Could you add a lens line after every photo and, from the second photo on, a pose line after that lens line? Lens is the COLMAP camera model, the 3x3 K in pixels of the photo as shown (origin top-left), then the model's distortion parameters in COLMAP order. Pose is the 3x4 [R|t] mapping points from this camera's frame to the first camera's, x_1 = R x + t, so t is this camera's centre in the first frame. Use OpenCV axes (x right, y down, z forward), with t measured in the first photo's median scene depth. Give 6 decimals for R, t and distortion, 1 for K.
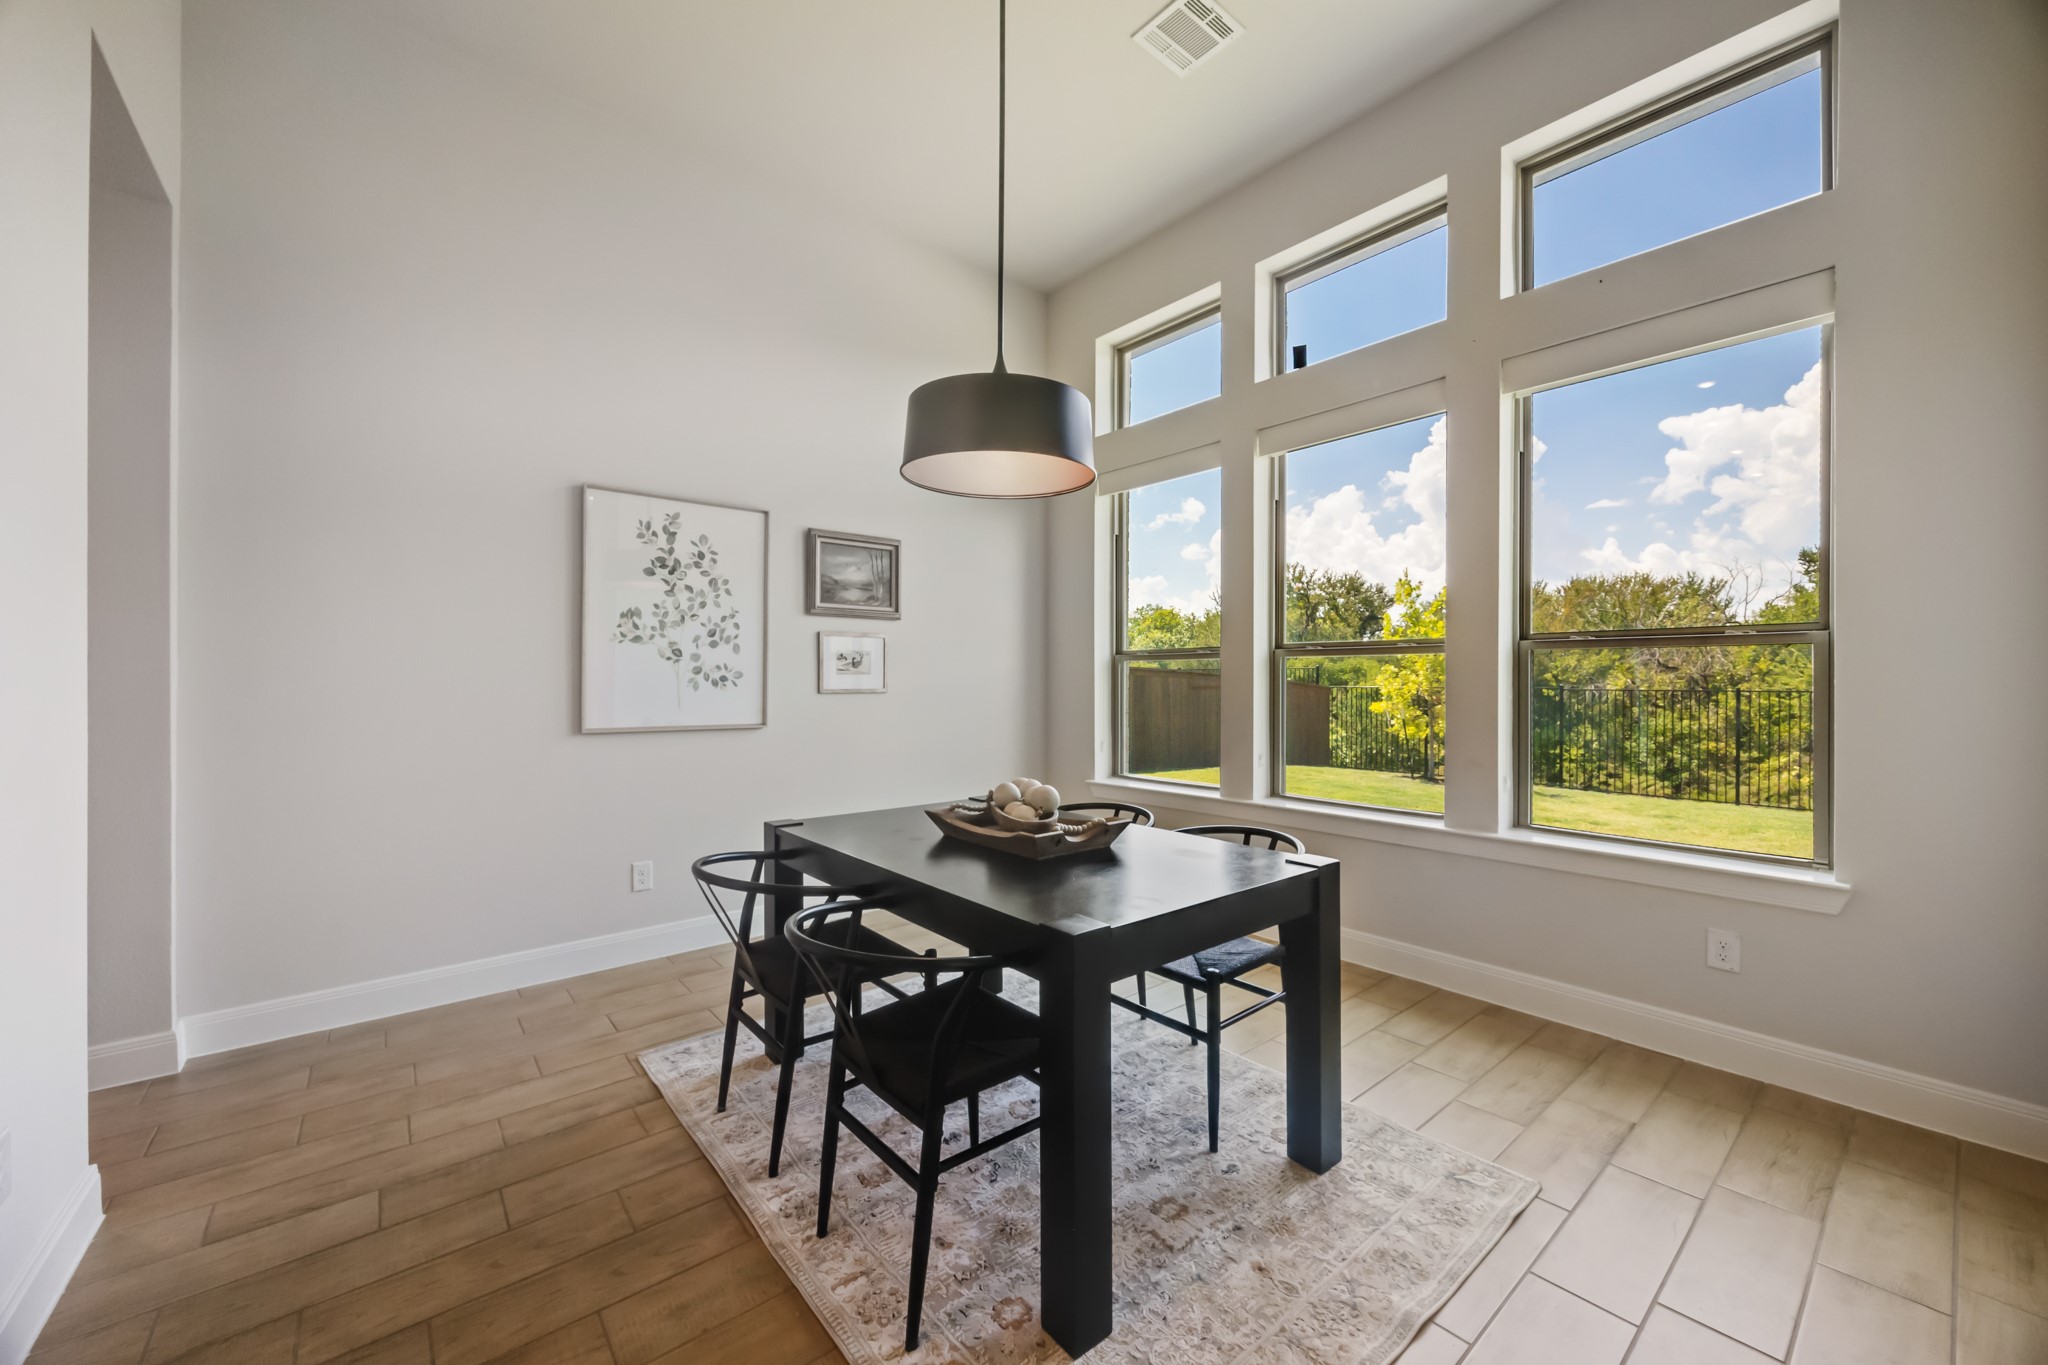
lens RADIAL K [[791.6, 0, 1049.4], [0, 791.6, 688.1], [0, 0, 1]] dist [-0.004121, -0.000164]
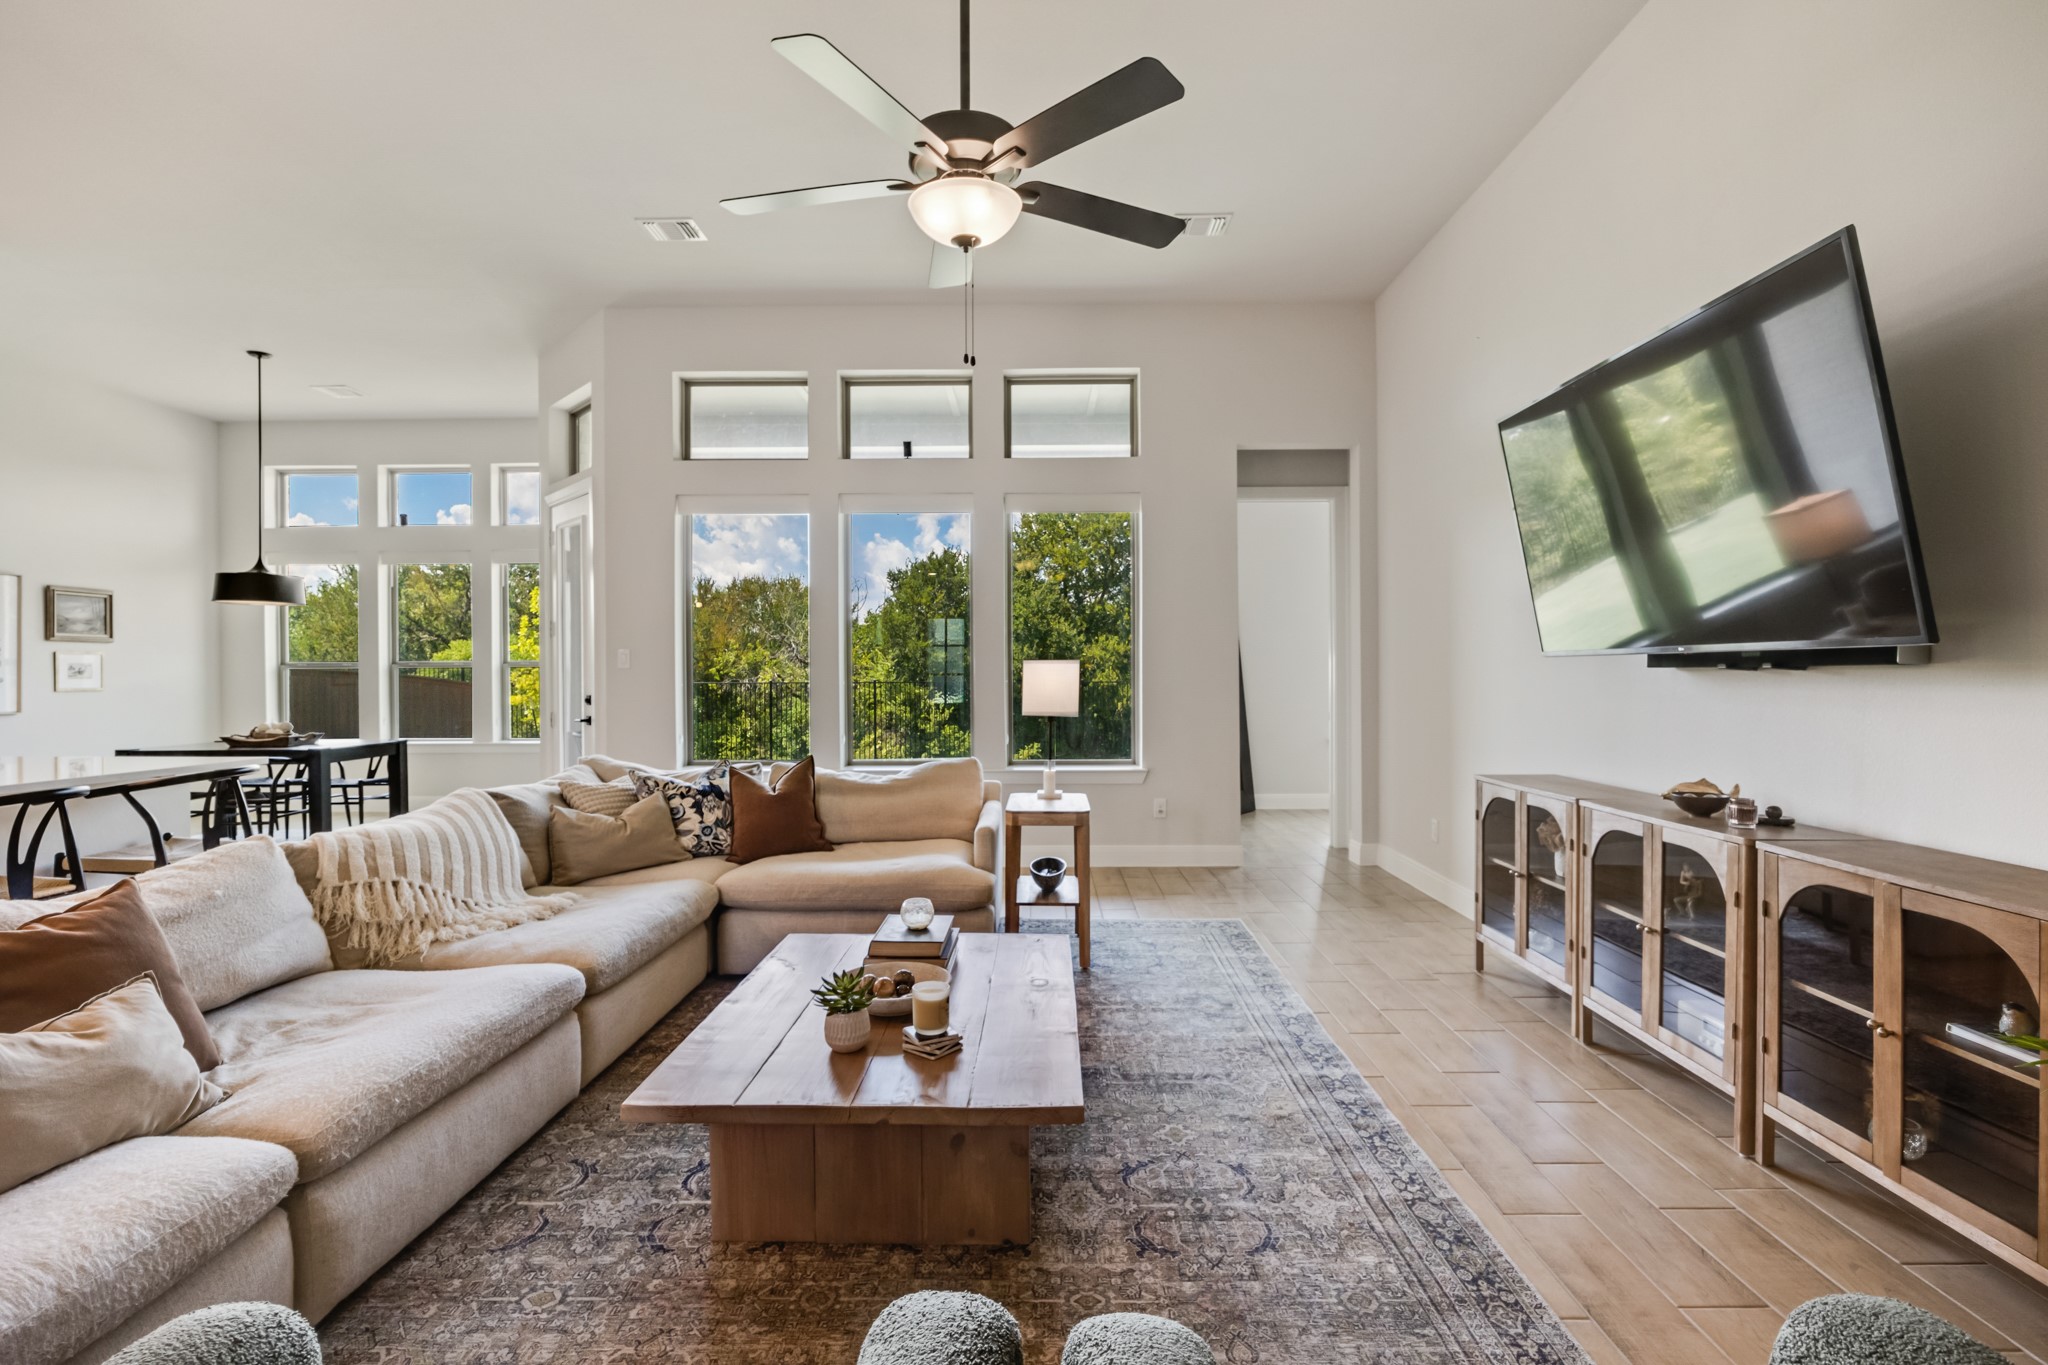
lens RADIAL K [[965.3, 0, 1018.5], [0, 965.3, 679.6], [0, 0, 1]] dist [-0.012509, 0.000162]
pose [[0.677530, -0.007156, 0.735460, -0.404982], [0.009848, 0.999951, 0.000658, 0.000756], [-0.735429, 0.006797, 0.677567, -1.729220]]
